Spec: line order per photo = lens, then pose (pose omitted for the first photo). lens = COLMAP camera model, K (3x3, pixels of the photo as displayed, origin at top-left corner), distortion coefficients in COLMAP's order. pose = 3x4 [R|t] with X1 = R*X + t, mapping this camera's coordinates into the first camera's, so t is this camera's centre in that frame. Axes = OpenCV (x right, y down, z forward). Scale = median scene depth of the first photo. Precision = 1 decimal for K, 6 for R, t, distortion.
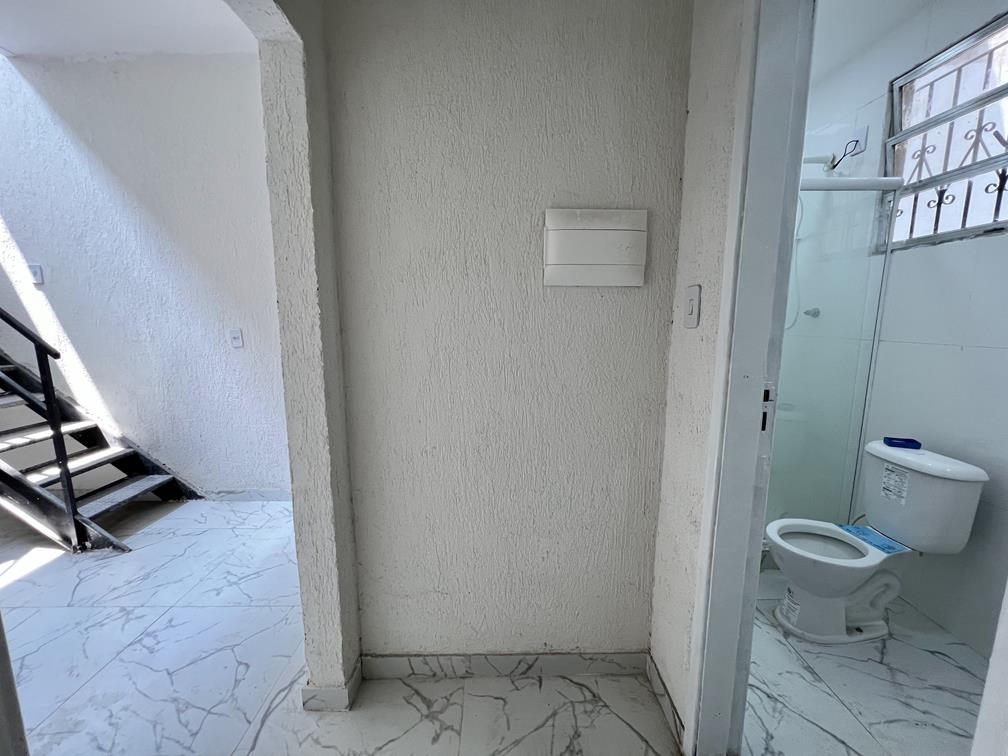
lens RADIAL K [[403.0, 0, 503.7], [0, 403.0, 378.9], [0, 0, 1]] dist [-0.000130, 0.000549]
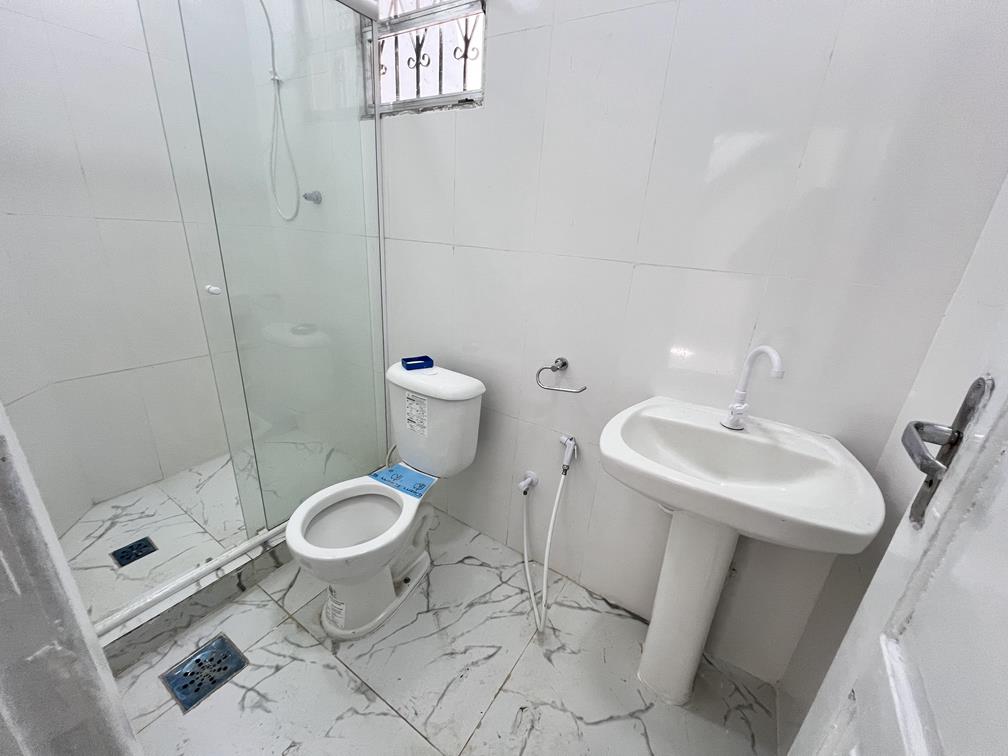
lens RADIAL K [[403.0, 0, 503.7], [0, 403.0, 378.9], [0, 0, 1]] dist [-0.000130, 0.000549]
pose [[0.555754, -0.251389, 0.792427, 0.398534], [0.059500, 0.962768, 0.263699, -0.024341], [-0.829215, -0.099402, 0.550020, 0.370356]]
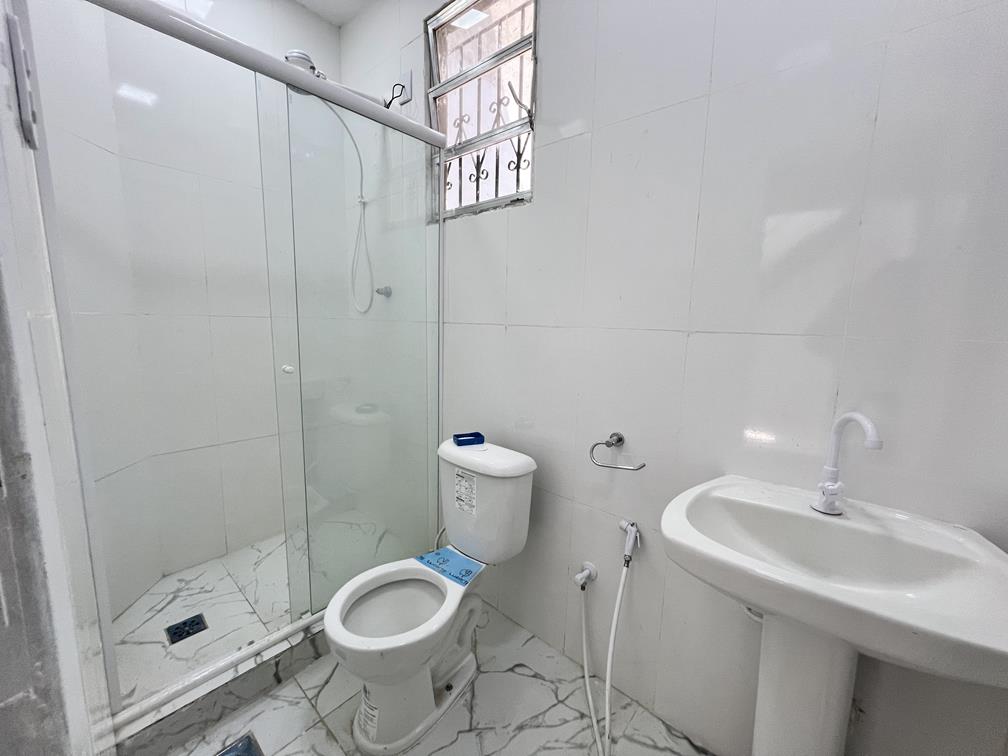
lens RADIAL K [[403.0, 0, 503.7], [0, 403.0, 378.9], [0, 0, 1]] dist [-0.000130, 0.000549]
pose [[0.672720, -0.087002, 0.734764, 0.419343], [0.085391, 0.995556, 0.039701, 0.004091], [-0.734953, 0.036035, 0.677160, 0.361053]]
